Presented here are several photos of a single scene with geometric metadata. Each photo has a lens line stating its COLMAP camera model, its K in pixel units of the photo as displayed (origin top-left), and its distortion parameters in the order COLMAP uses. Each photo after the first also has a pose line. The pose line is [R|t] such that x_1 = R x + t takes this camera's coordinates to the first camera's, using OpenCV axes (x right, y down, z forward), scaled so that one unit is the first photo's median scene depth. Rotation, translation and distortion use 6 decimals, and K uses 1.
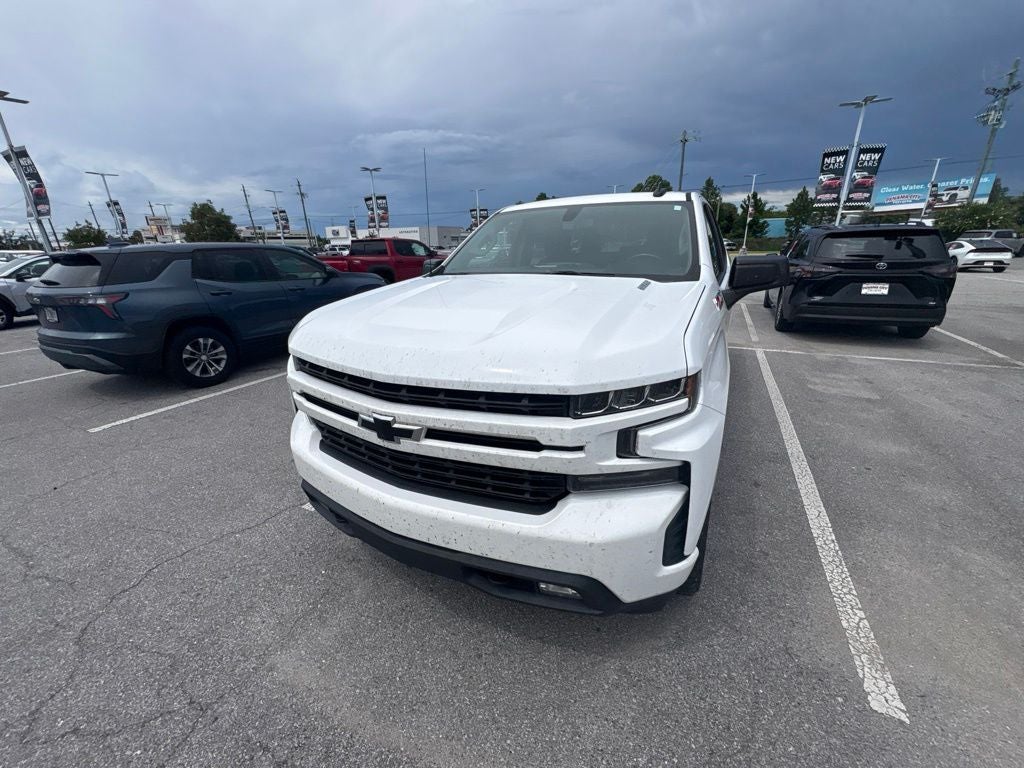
lens RADIAL K [[410.4, 0, 512.1], [0, 410.4, 387.6], [0, 0, 1]] dist [0.000309, -0.000271]
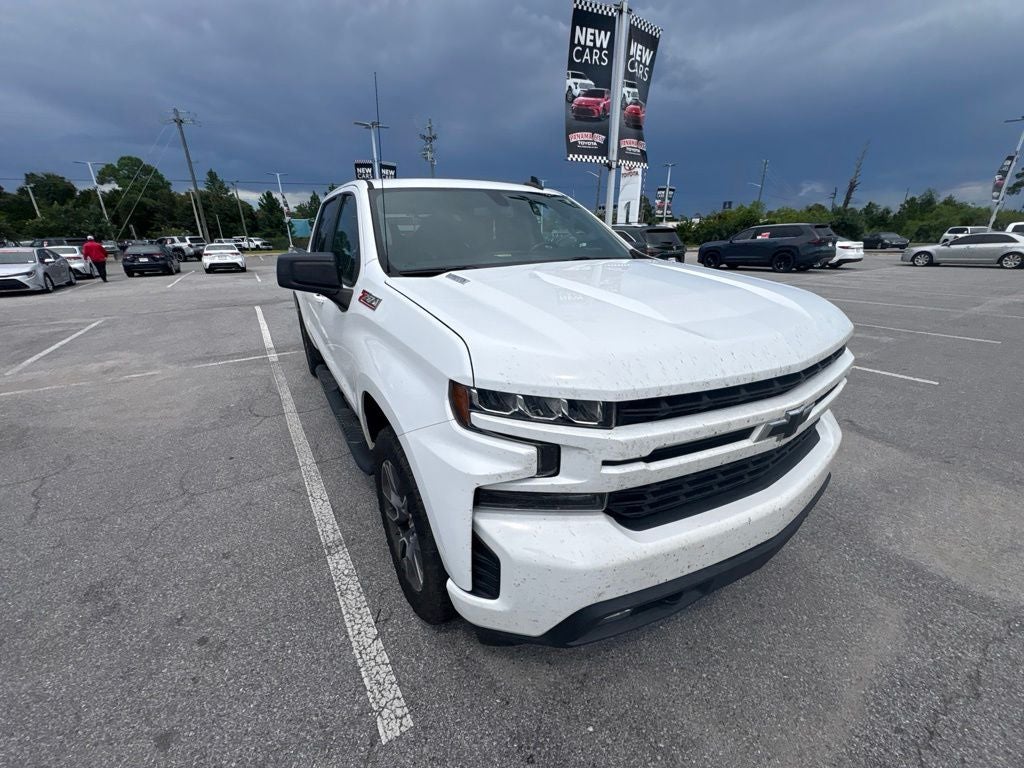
lens RADIAL K [[407.4, 0, 516.9], [0, 407.4, 384.8], [0, 0, 1]] dist [0.000456, -0.000063]
pose [[0.516041, -0.281512, 0.808983, -0.512928], [0.284156, 0.947230, 0.148360, -0.110628], [-0.808057, 0.153318, 0.568803, 0.374638]]
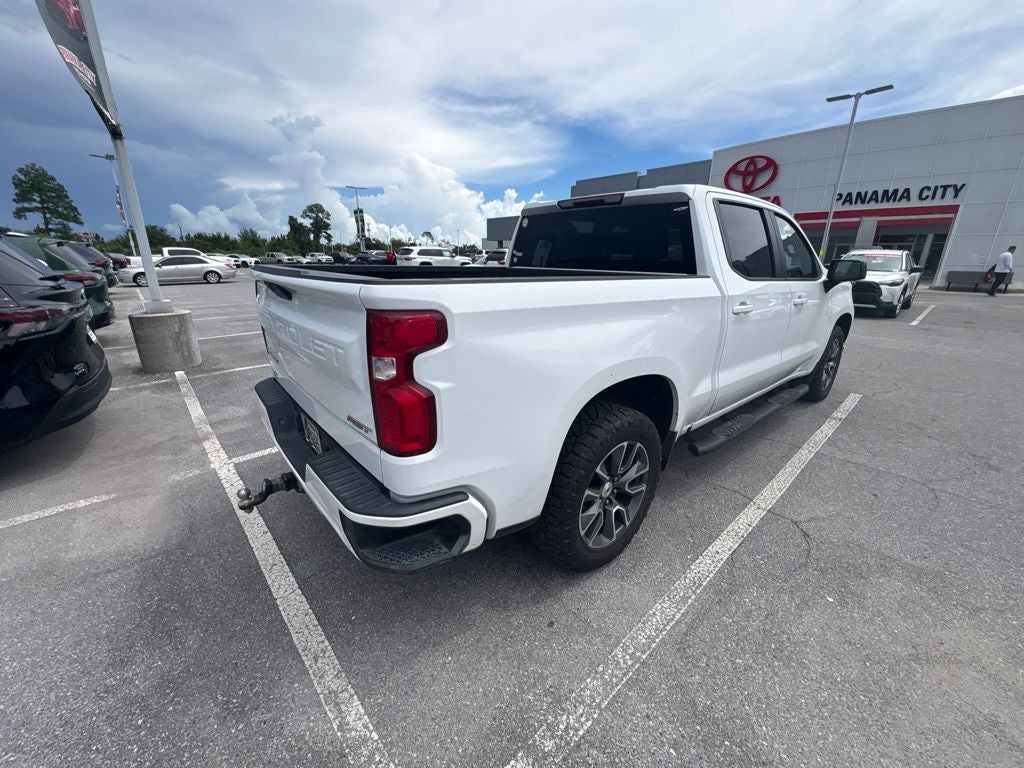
lens RADIAL K [[402.8, 0, 513.3], [0, 402.8, 384.3], [0, 0, 1]] dist [0.000884, -0.000213]
pose [[-0.928299, -0.098583, 0.358529, 0.189205], [0.134893, 0.809244, 0.571777, -0.679214], [-0.346505, 0.579142, -0.737922, 2.005846]]
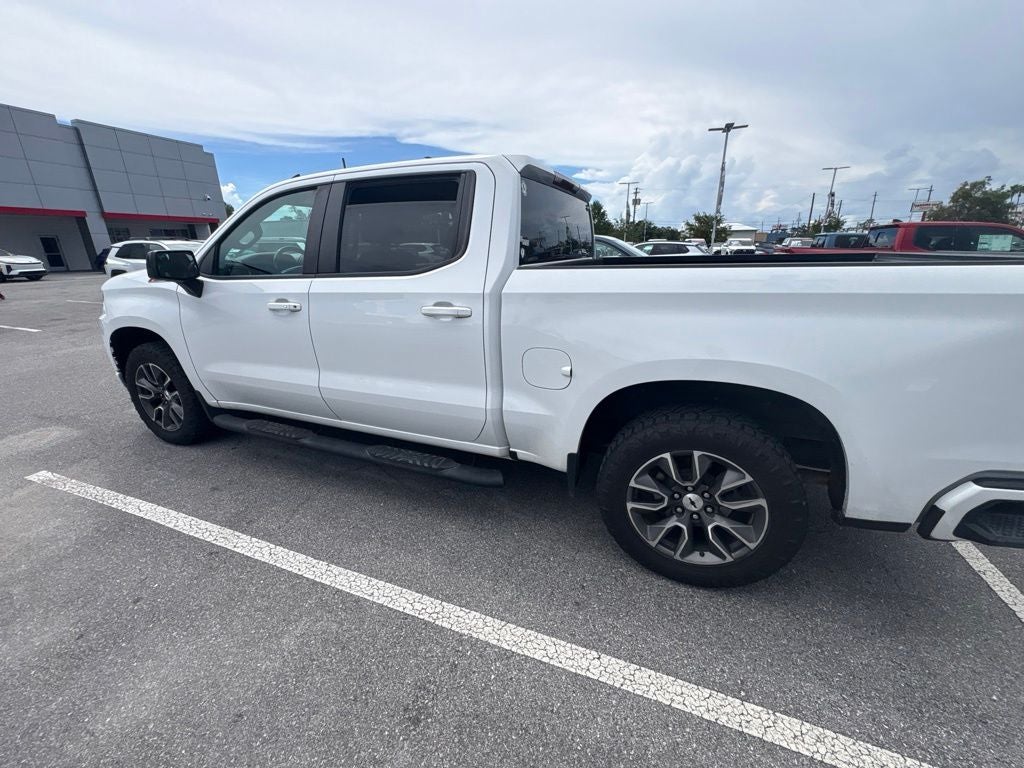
lens RADIAL K [[414.1, 0, 508.5], [0, 414.1, 384.2], [0, 0, 1]] dist [0.002363, 0.000290]
pose [[0.063586, 0.334722, -0.940169, 1.122623], [-0.320315, 0.899077, 0.298429, -0.377879], [0.945175, 0.282174, 0.164385, 1.083609]]
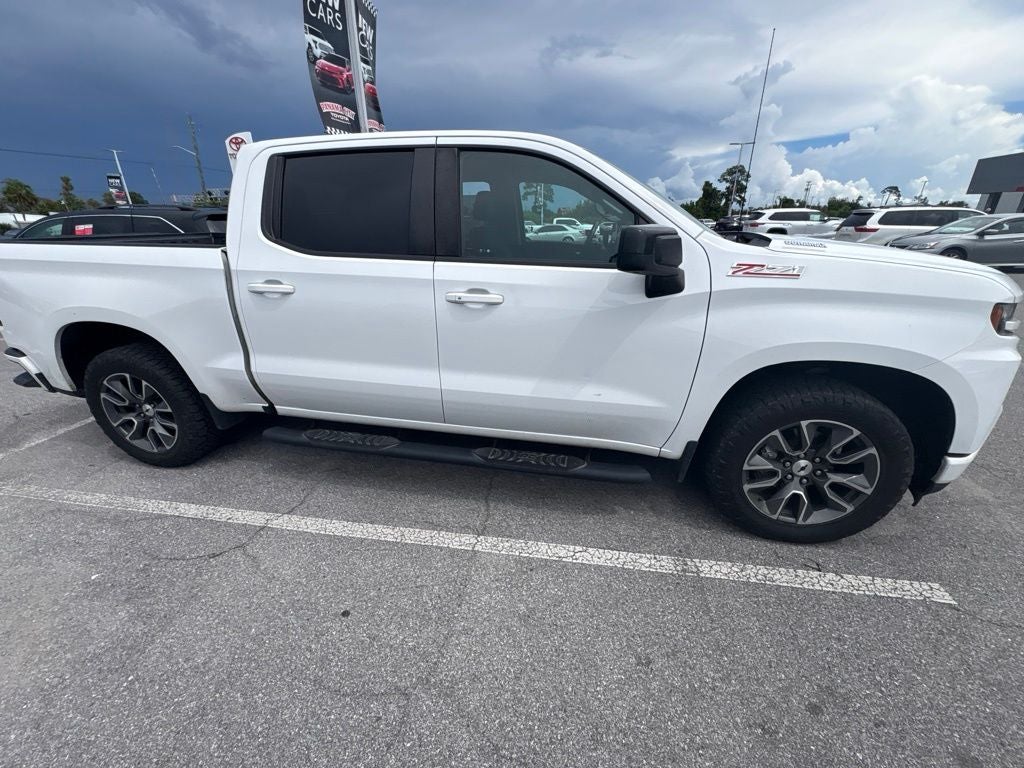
lens RADIAL K [[403.7, 0, 513.3], [0, 403.7, 383.7], [0, 0, 1]] dist [0.000867, -0.000229]
pose [[-0.283115, -0.332865, 0.899470, -0.557919], [0.331793, 0.845941, 0.417489, -0.357789], [-0.899866, 0.416635, -0.129056, 1.132593]]
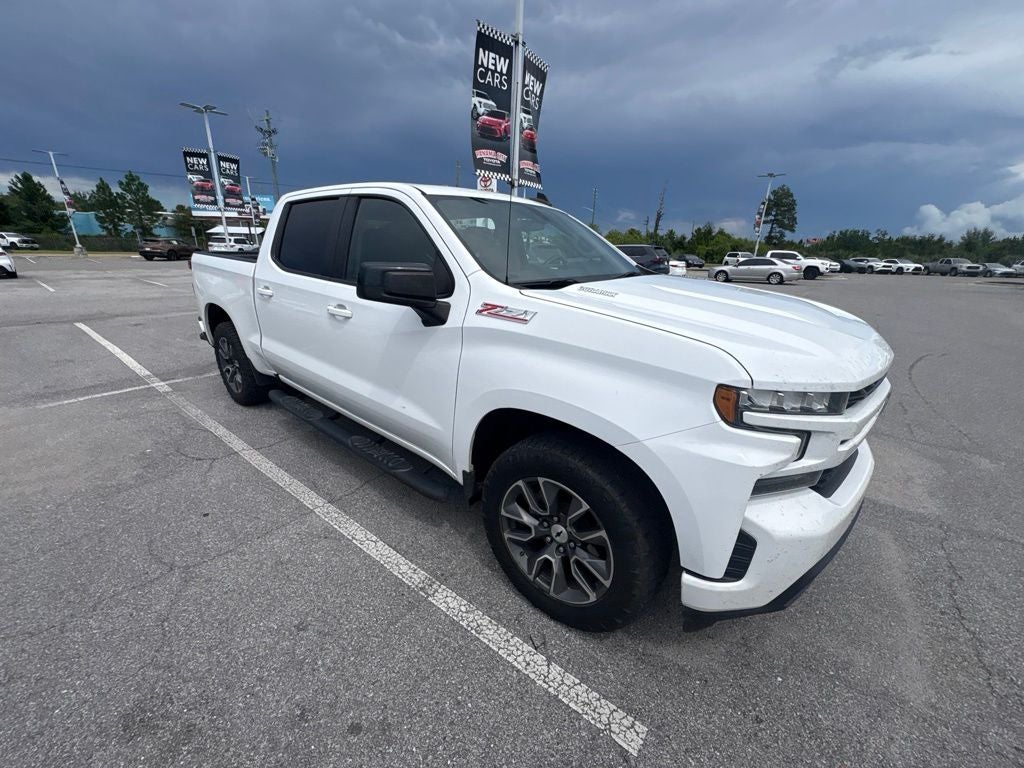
lens RADIAL K [[405.6, 0, 515.7], [0, 405.6, 384.7], [0, 0, 1]] dist [0.001008, -0.000269]
pose [[0.204470, -0.287798, 0.935609, -0.634294], [0.294246, 0.929669, 0.221665, -0.204737], [-0.933601, 0.229975, 0.274773, 0.650004]]
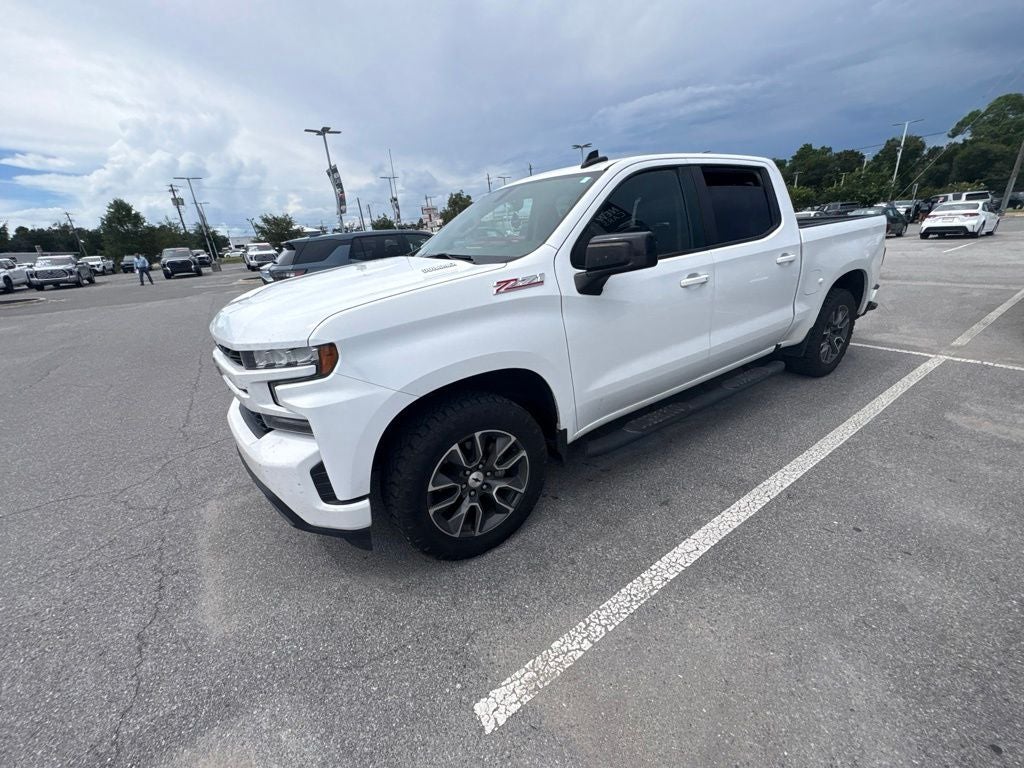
lens RADIAL K [[408.9, 0, 511.0], [0, 408.9, 388.9], [0, 0, 1]] dist [0.000068, -0.000044]
pose [[0.867160, 0.144943, -0.476471, 0.525773], [-0.116467, 0.989203, 0.088951, -0.028180], [0.484219, -0.021641, 0.874679, 0.080682]]
